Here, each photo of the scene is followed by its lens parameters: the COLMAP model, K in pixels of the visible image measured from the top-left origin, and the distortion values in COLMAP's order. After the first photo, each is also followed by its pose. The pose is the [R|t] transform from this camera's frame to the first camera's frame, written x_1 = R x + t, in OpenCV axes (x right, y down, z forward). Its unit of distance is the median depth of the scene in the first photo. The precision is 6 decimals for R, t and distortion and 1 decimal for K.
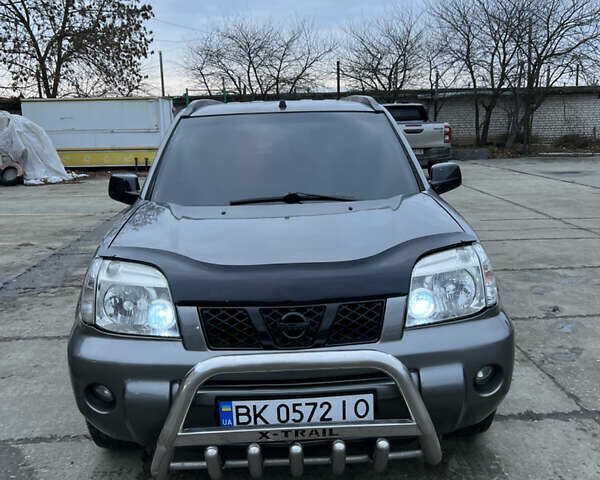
lens RADIAL K [[608.9, 0, 302.0], [0, 608.9, 241.7], [0, 0, 1]] dist [0.028655, 0.000000]
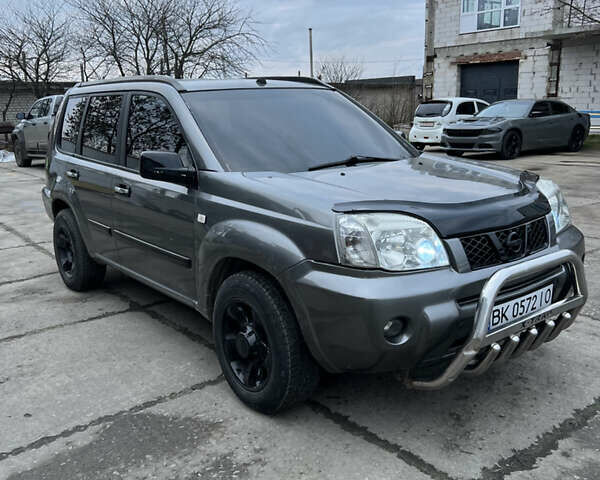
lens RADIAL K [[608.9, 0, 297.9], [0, 608.9, 237.8], [0, 0, 1]] dist [0.028655, 0.000000]
pose [[0.807132, -0.123225, 0.577368, -1.026674], [0.123974, 0.991546, 0.038311, 0.018534], [-0.577208, 0.040657, 0.815585, 0.175899]]
